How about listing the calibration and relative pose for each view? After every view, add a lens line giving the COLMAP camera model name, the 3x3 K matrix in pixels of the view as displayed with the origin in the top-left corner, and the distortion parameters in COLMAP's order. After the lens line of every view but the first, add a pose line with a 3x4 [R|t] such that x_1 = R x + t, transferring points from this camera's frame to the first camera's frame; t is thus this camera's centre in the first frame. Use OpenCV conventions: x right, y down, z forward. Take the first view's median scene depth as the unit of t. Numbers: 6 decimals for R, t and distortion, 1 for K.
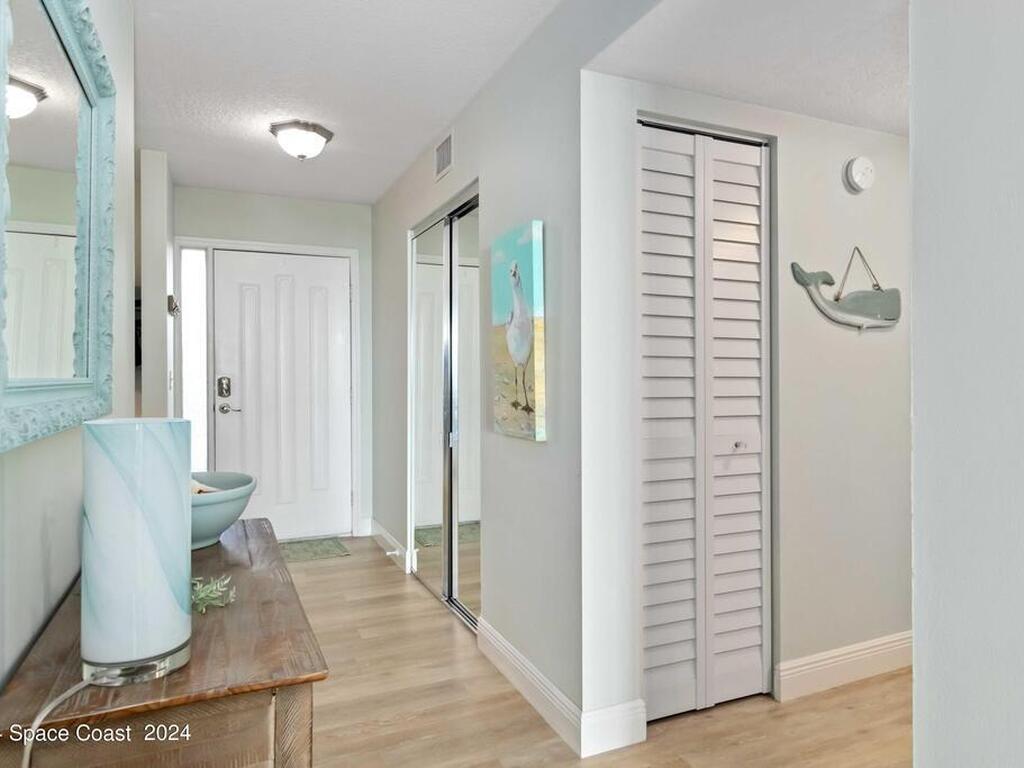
lens RADIAL K [[672.9, 0, 512.0], [0, 672.9, 384.0], [0, 0, 1]] dist [-0.003178, -0.000861]
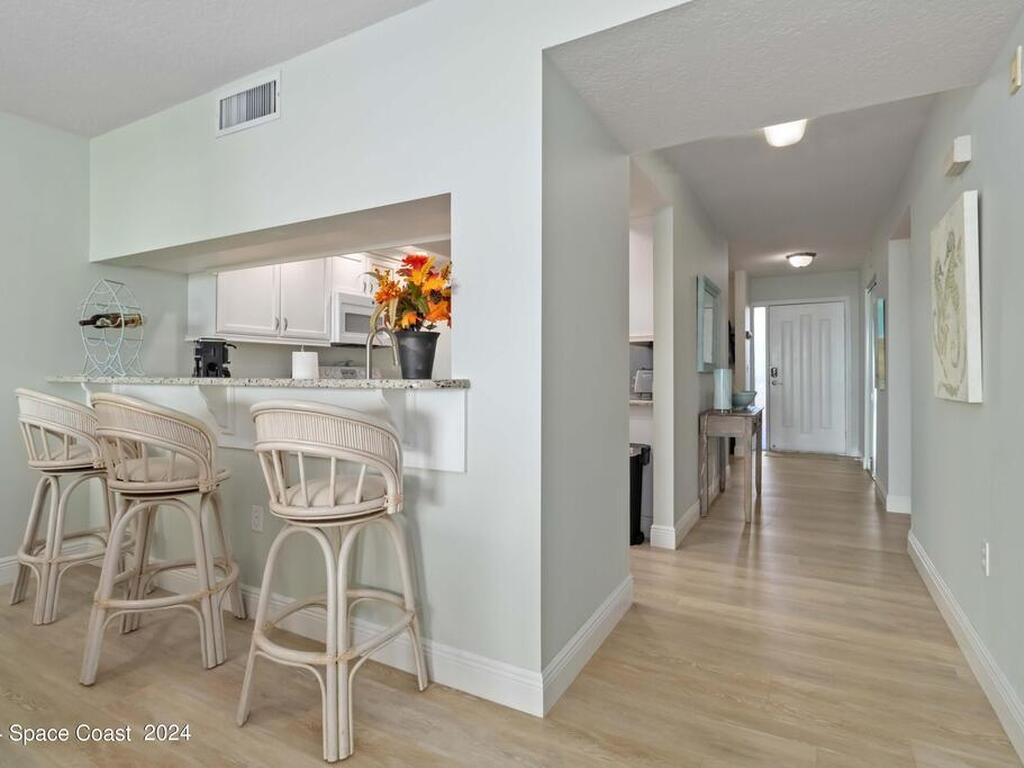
lens RADIAL K [[533.6, 0, 523.6], [0, 533.6, 375.9], [0, 0, 1]] dist [-0.000950, -0.000258]
pose [[0.612901, 0.000323, -0.790159, 0.392708], [-0.006313, 0.999970, -0.004488, 0.027793], [0.790134, 0.007739, 0.612885, -0.607474]]
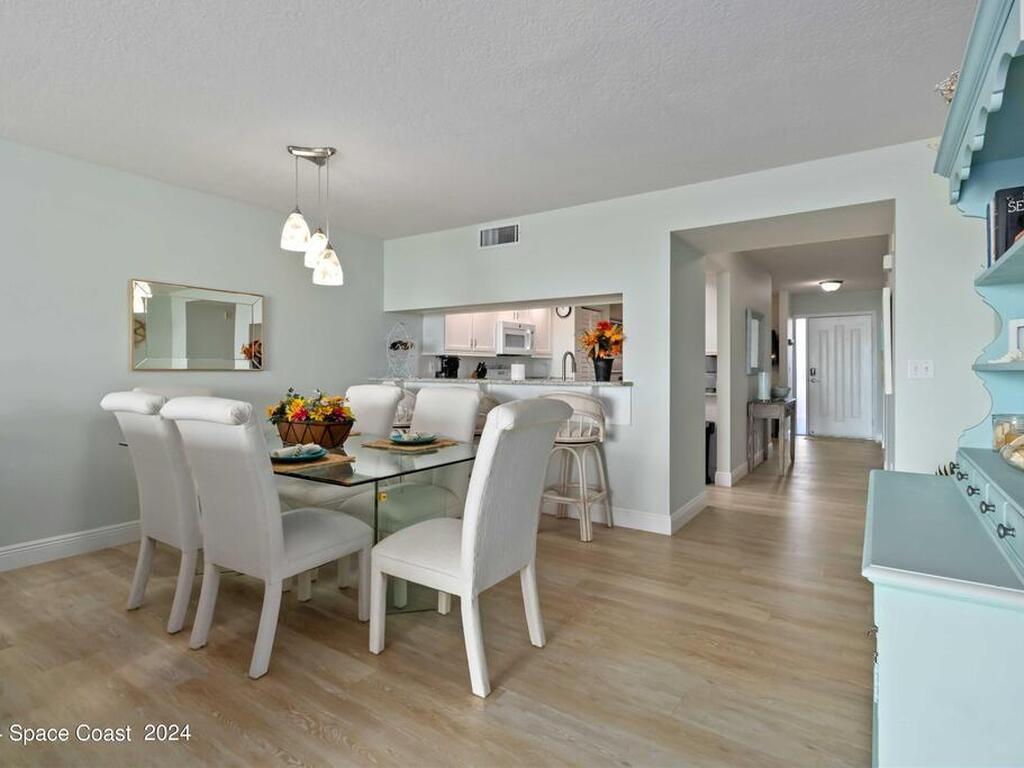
lens RADIAL K [[526.9, 0, 520.6], [0, 526.9, 369.7], [0, 0, 1]] dist [-0.001143, -0.000773]
pose [[0.532957, 0.001434, -0.846141, 0.664990], [-0.009330, 0.999948, -0.004181, 0.015106], [0.846091, 0.010123, 0.532943, -0.990384]]
